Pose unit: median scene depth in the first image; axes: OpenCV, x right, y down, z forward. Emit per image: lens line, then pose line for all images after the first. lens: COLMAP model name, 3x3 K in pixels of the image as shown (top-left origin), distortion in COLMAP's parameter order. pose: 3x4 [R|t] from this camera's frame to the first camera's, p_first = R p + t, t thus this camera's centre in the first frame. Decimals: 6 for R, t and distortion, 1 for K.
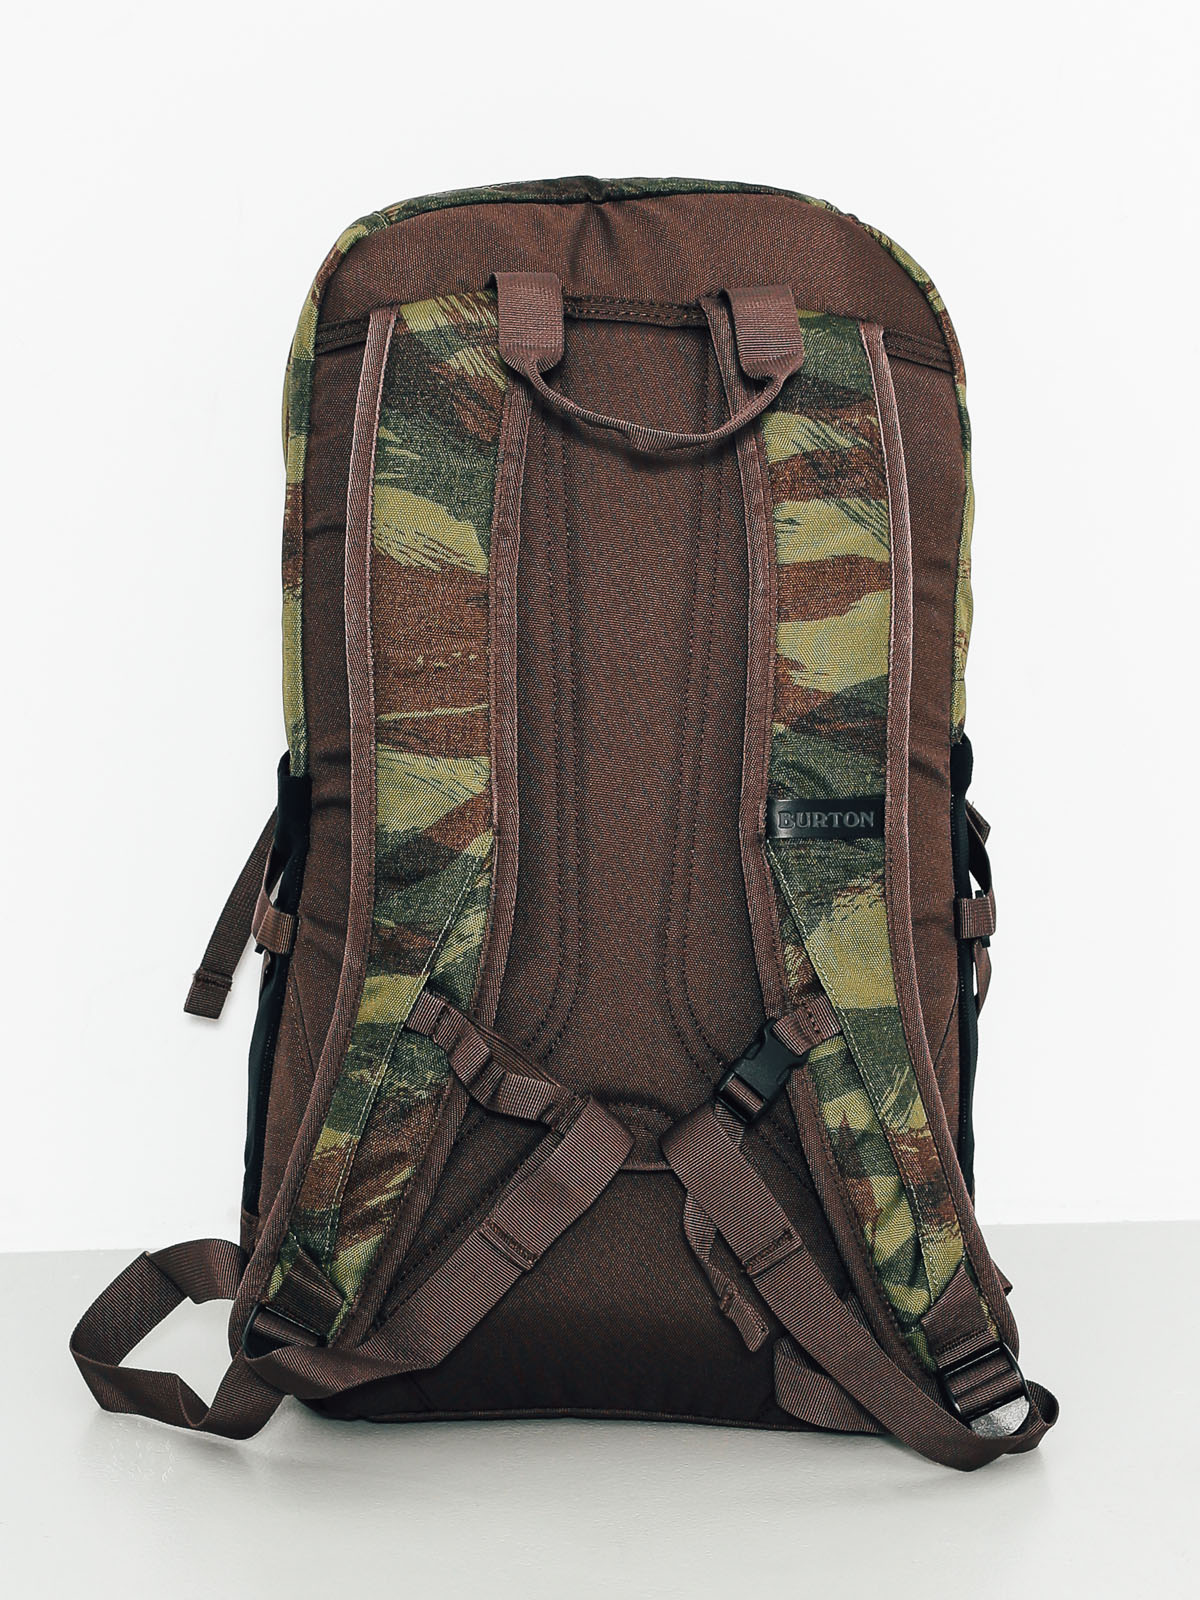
lens RADIAL K [[2651.3, 0, 600.0], [0, 2651.3, 800.2], [0, 0, 1]] dist [-0.012702, 0.000000]
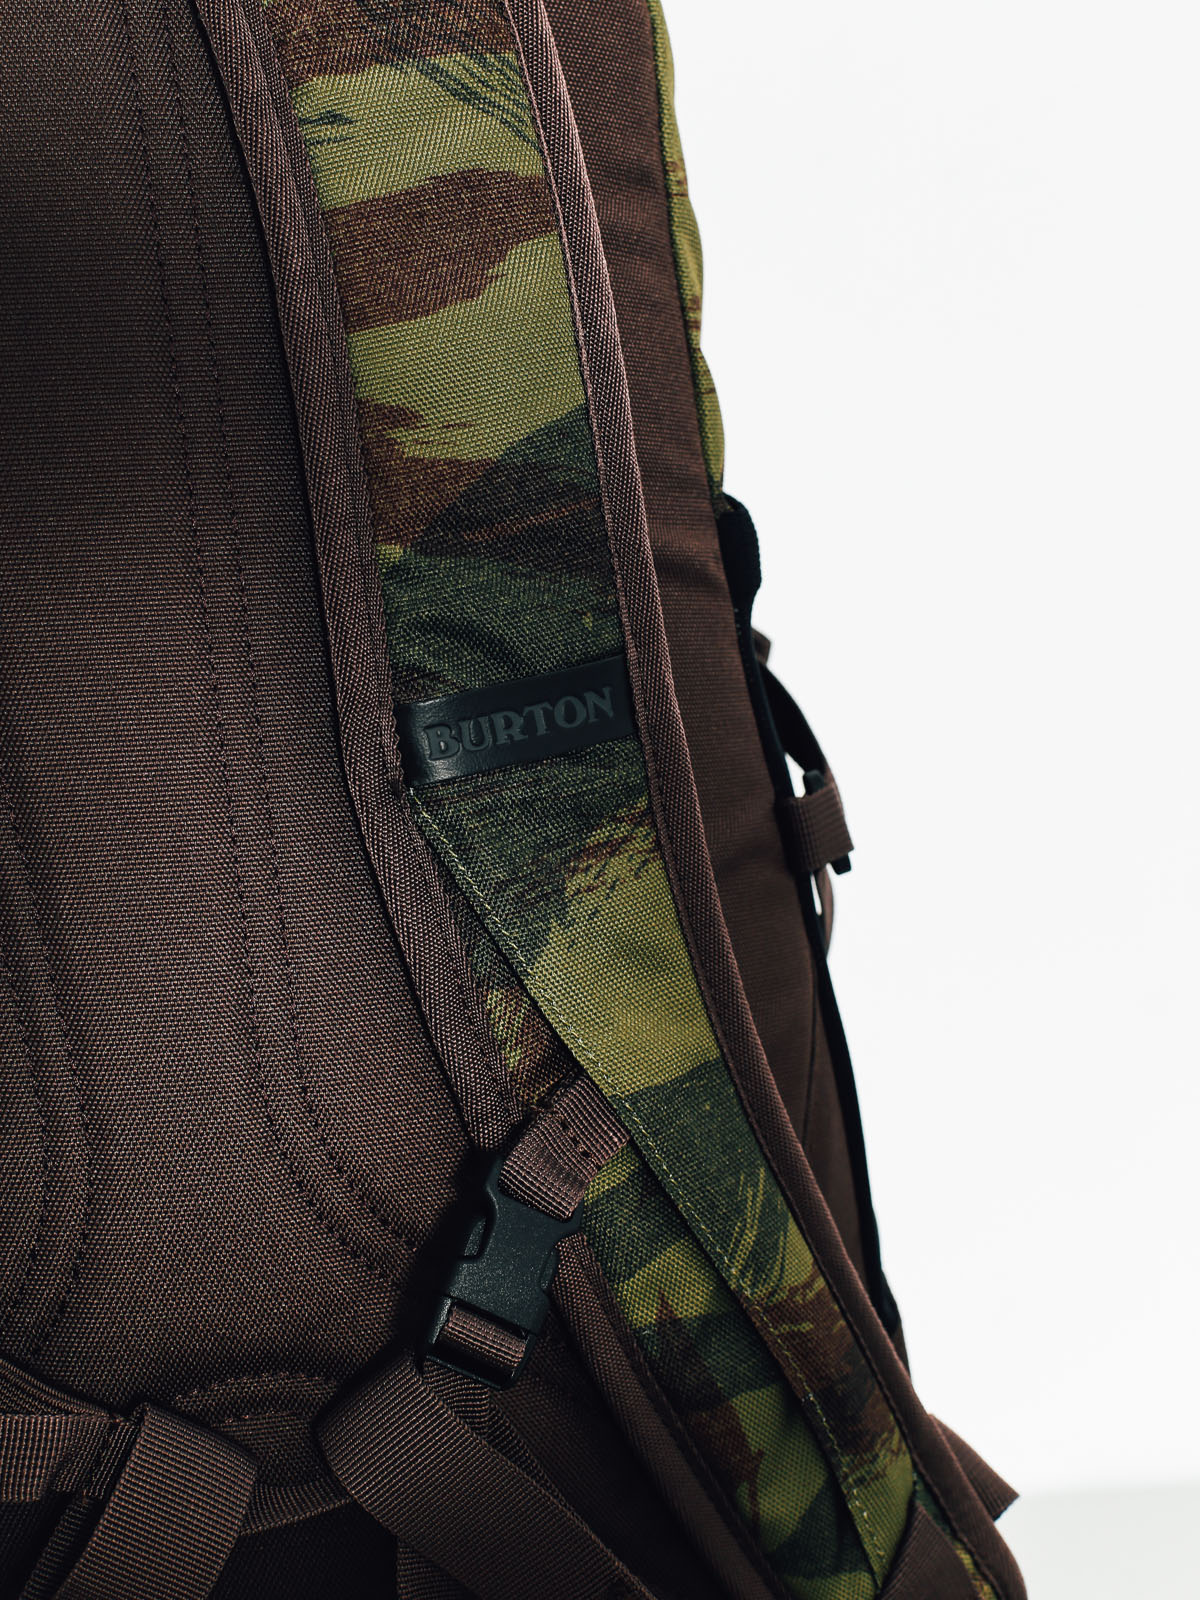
lens RADIAL K [[2651.3, 0, 601.6], [0, 2651.3, 799.8], [0, 0, 1]] dist [-0.012702, 0.000000]
pose [[0.968528, -0.191879, 0.158540, 0.019996], [0.177754, 0.979076, 0.099061, -0.024162], [-0.174231, -0.067762, 0.982371, 0.518378]]
